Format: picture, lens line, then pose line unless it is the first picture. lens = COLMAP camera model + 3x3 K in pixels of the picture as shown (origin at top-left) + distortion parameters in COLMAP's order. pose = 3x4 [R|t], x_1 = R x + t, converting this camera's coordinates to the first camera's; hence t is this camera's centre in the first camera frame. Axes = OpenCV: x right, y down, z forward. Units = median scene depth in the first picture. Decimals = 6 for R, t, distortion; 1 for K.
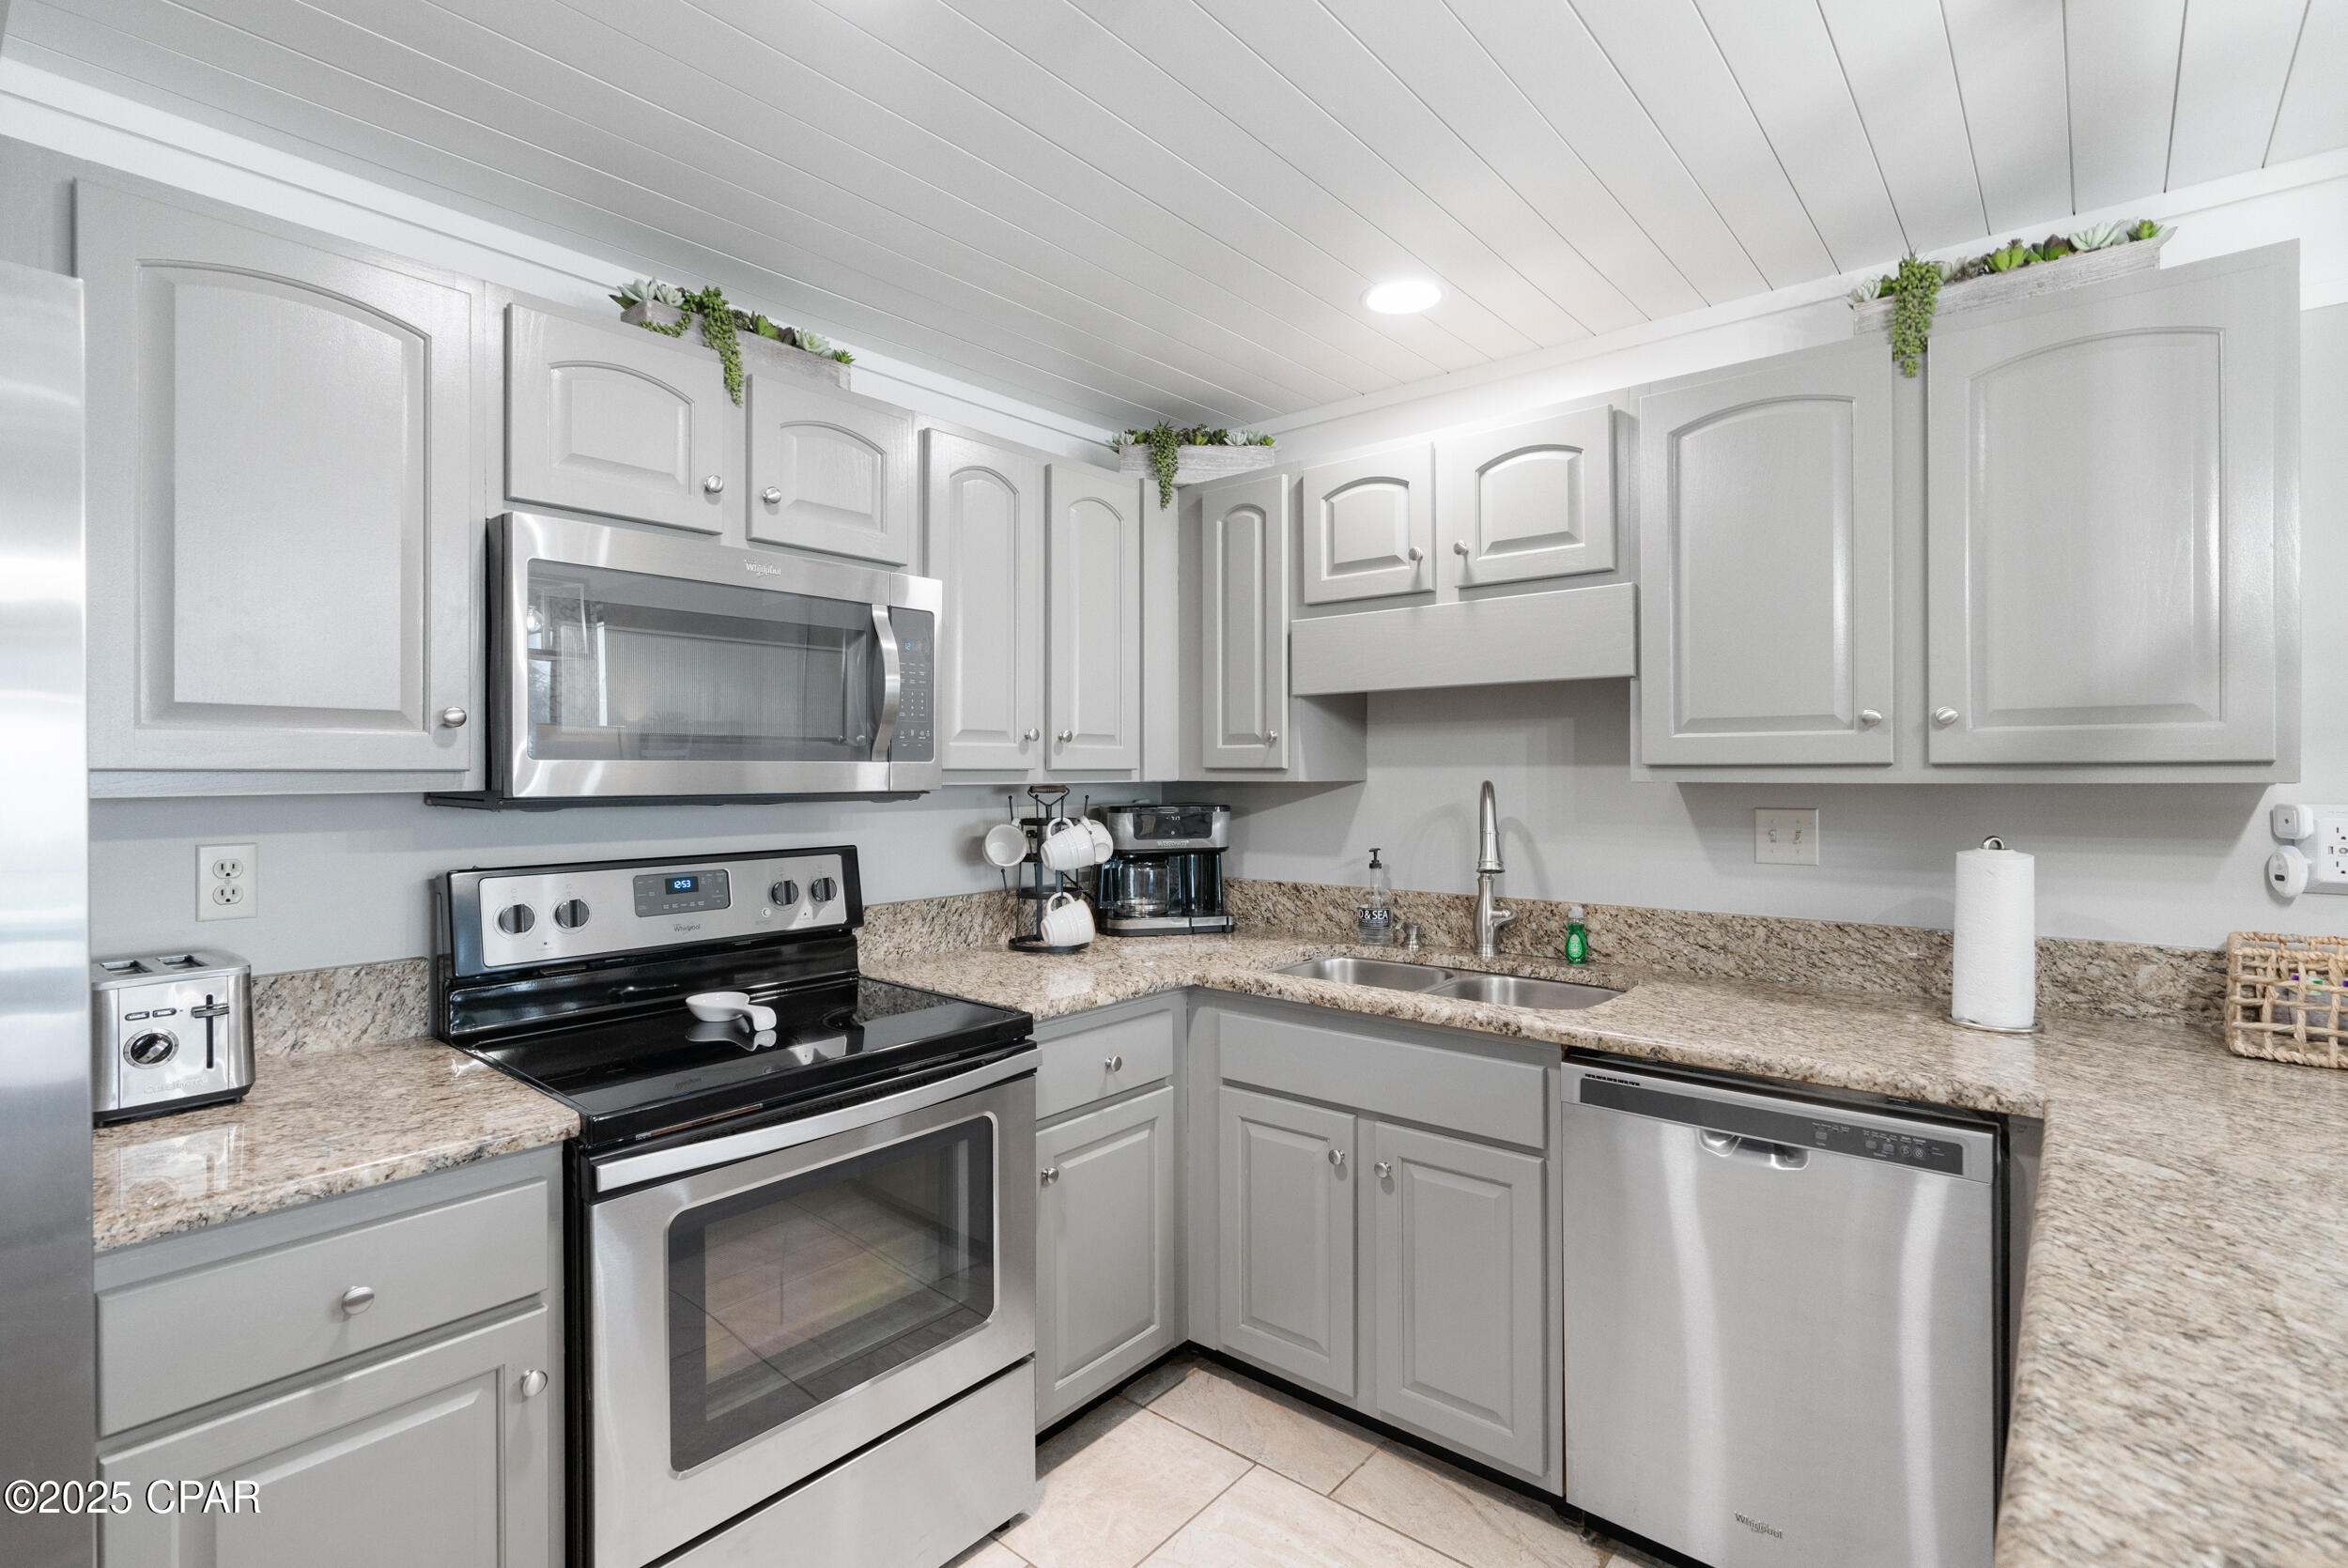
lens RADIAL K [[1062.1, 0, 1206.5], [0, 1062.1, 781.6], [0, 0, 1]] dist [-0.011477, 0.007112]
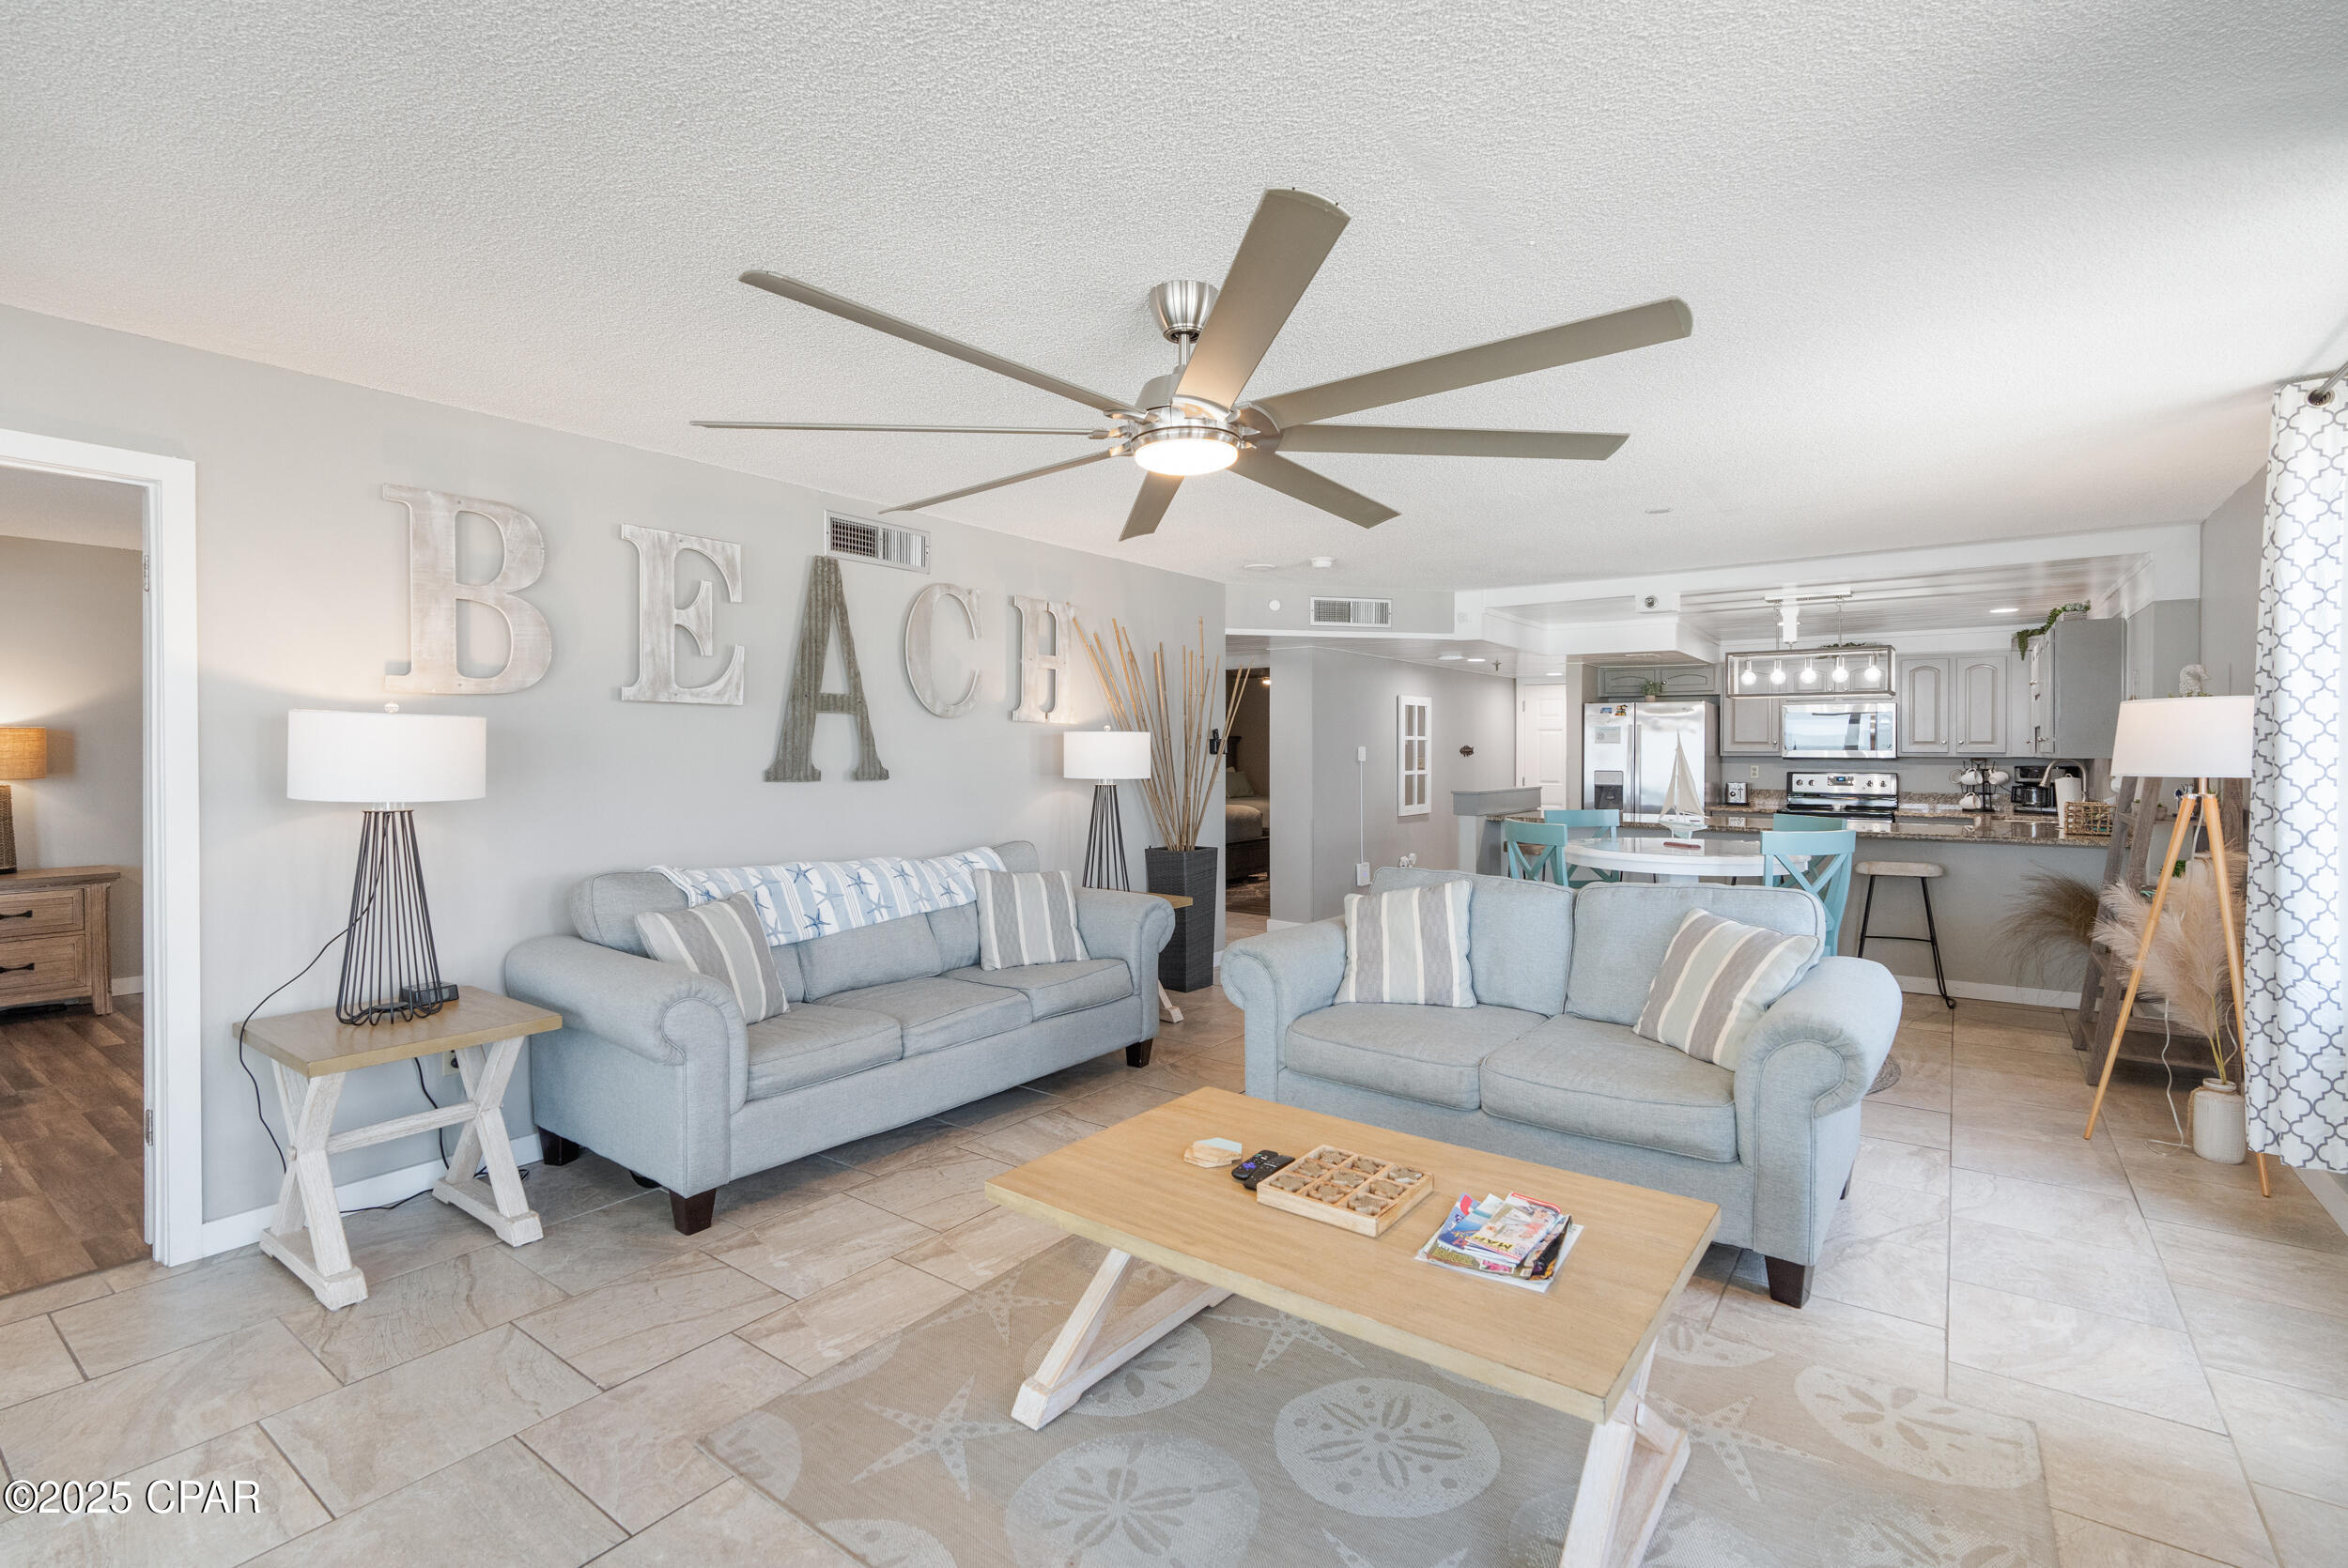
lens RADIAL K [[1062.1, 0, 1189.9], [0, 1062.1, 752.1], [0, 0, 1]] dist [-0.011477, 0.007112]
pose [[0.048879, 0.003883, -0.998797, 3.315602], [-0.008359, 0.999959, 0.003479, -0.004408], [0.998770, 0.008179, 0.048909, -1.671757]]
